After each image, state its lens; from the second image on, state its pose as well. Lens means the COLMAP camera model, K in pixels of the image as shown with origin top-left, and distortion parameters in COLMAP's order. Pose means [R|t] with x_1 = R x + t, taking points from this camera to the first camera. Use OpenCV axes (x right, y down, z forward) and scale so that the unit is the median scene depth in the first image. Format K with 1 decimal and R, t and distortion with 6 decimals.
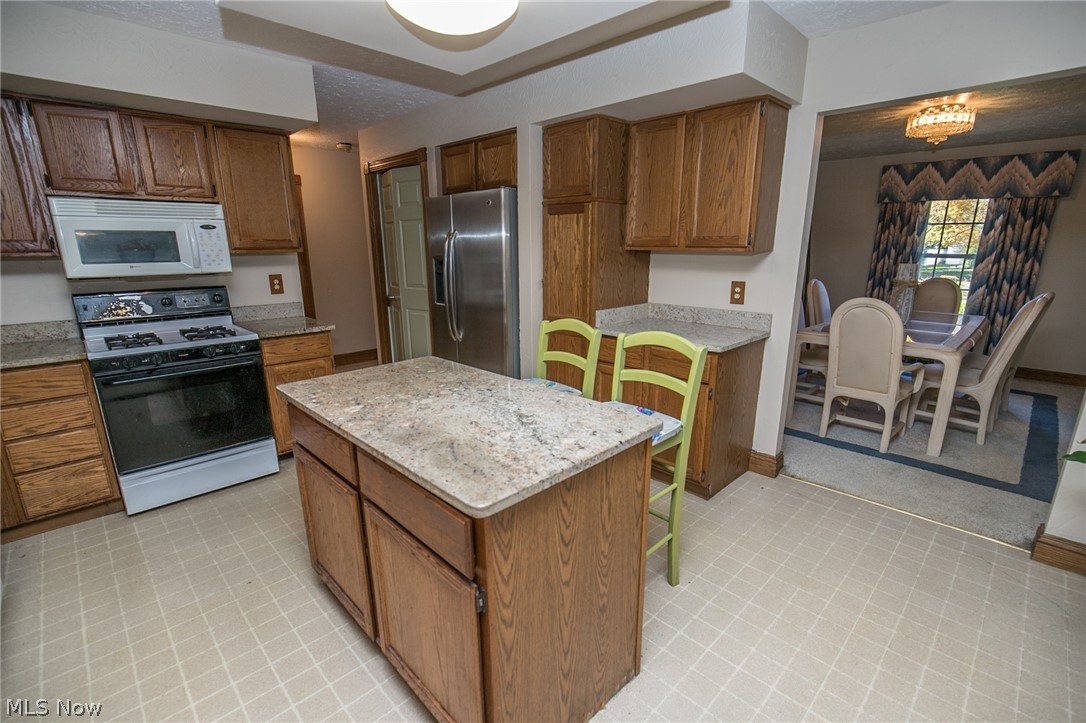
lens RADIAL K [[493.9, 0, 545.2], [0, 493.9, 373.9], [0, 0, 1]] dist [-0.015998, 0.003713]
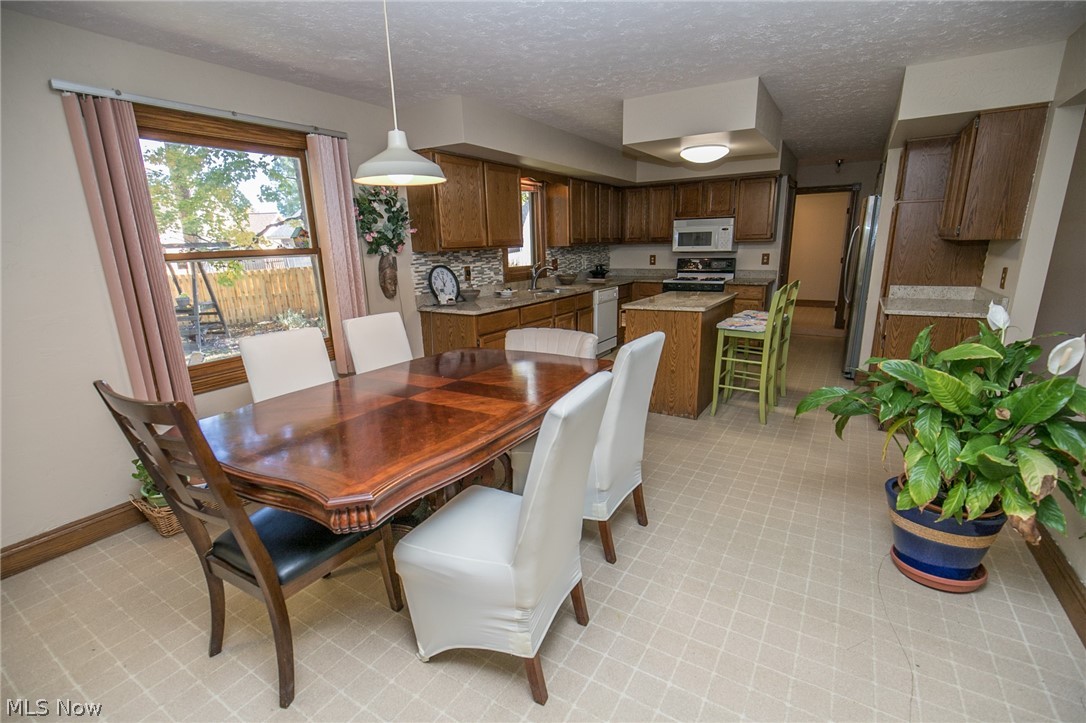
lens RADIAL K [[493.9, 0, 541.0], [0, 493.9, 371.2], [0, 0, 1]] dist [-0.015998, 0.003713]
pose [[0.232104, 0.244564, -0.941444, 1.432322], [-0.223329, 0.955418, 0.193135, 0.057800], [0.946706, 0.165424, 0.276375, -0.265013]]
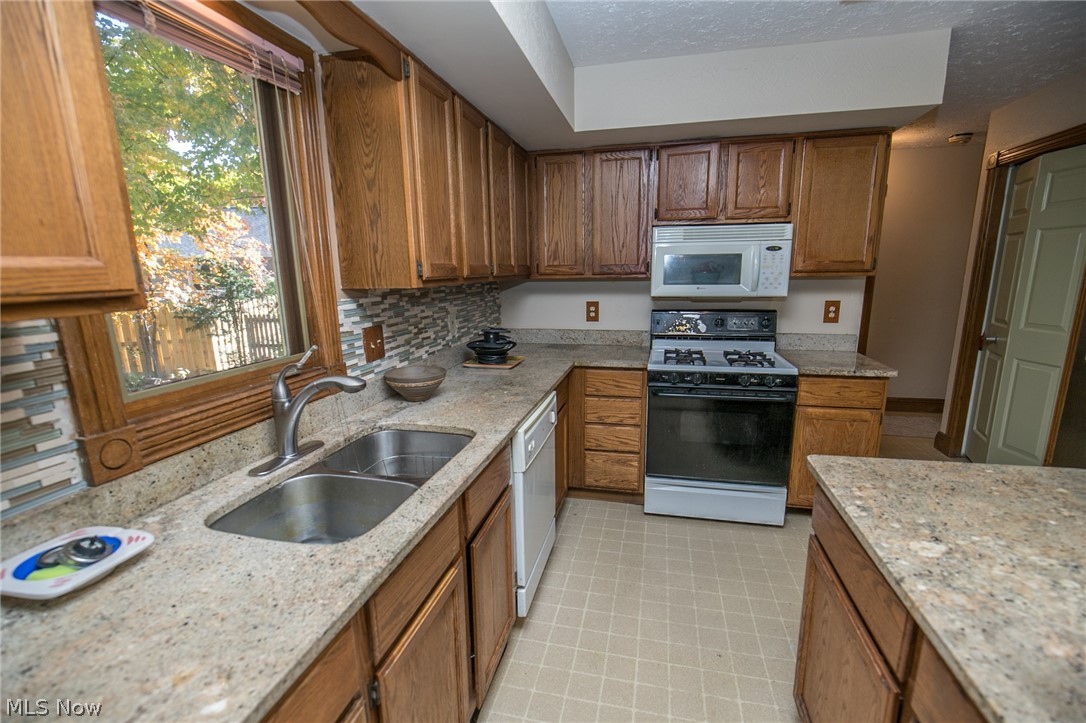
lens RADIAL K [[493.9, 0, 542.2], [0, 493.9, 373.0], [0, 0, 1]] dist [-0.015998, 0.003713]
pose [[0.530074, 0.172910, -0.830135, -0.112340], [-0.202964, 0.976403, 0.073776, -0.052292], [0.823302, 0.129381, 0.552661, 0.162859]]
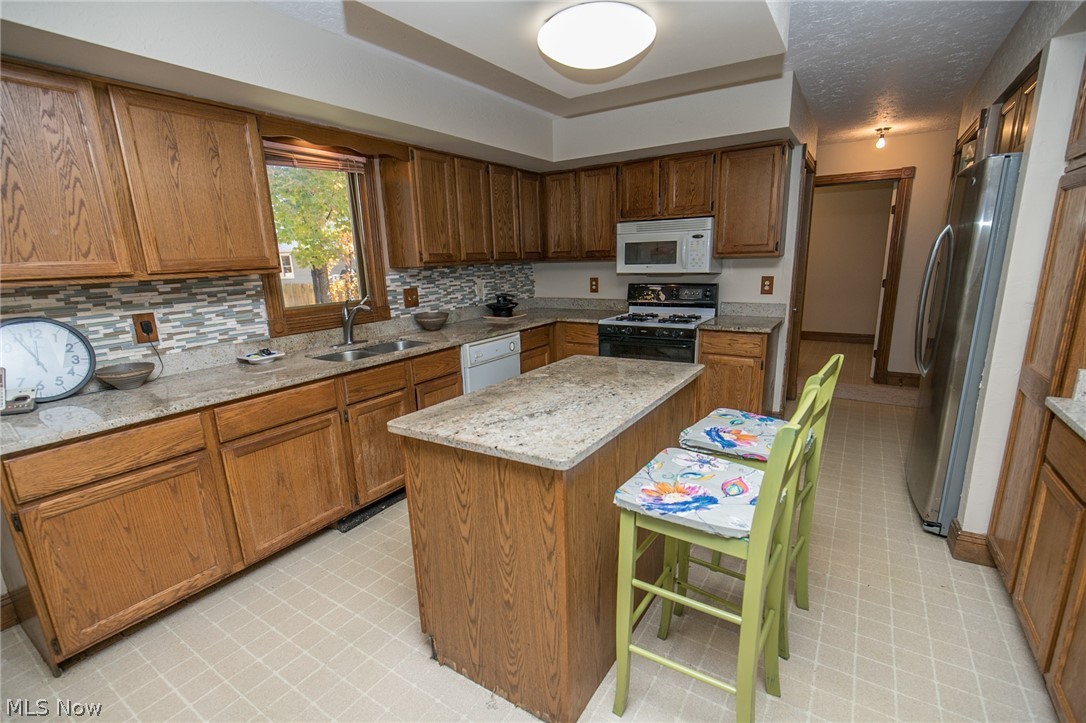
lens RADIAL K [[493.9, 0, 541.9], [0, 493.9, 372.8], [0, 0, 1]] dist [-0.015998, 0.003713]
pose [[0.215344, 0.222310, -0.950897, 0.570225], [-0.218550, 0.960015, 0.174948, -0.109704], [0.951768, 0.170144, 0.255319, 0.399787]]
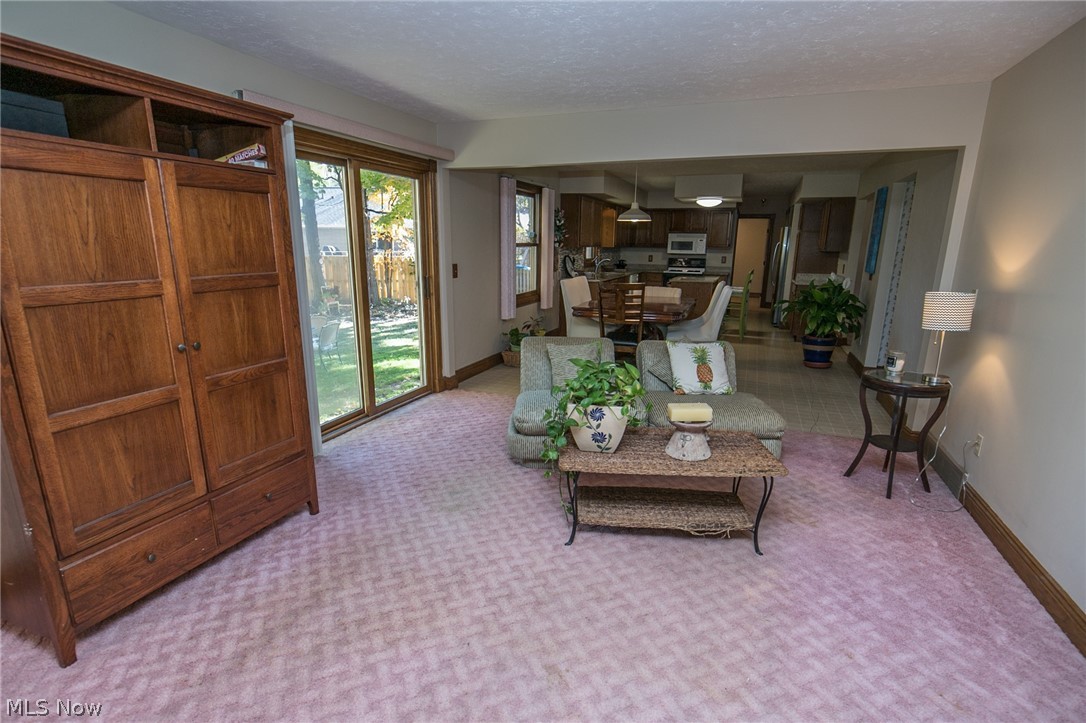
lens RADIAL K [[493.9, 0, 544.2], [0, 493.9, 365.2], [0, 0, 1]] dist [-0.015998, 0.003713]
pose [[0.377991, 0.229621, -0.896882, 2.433339], [-0.248112, 0.958442, 0.140815, 0.358123], [0.891944, 0.169301, 0.419254, -1.412174]]
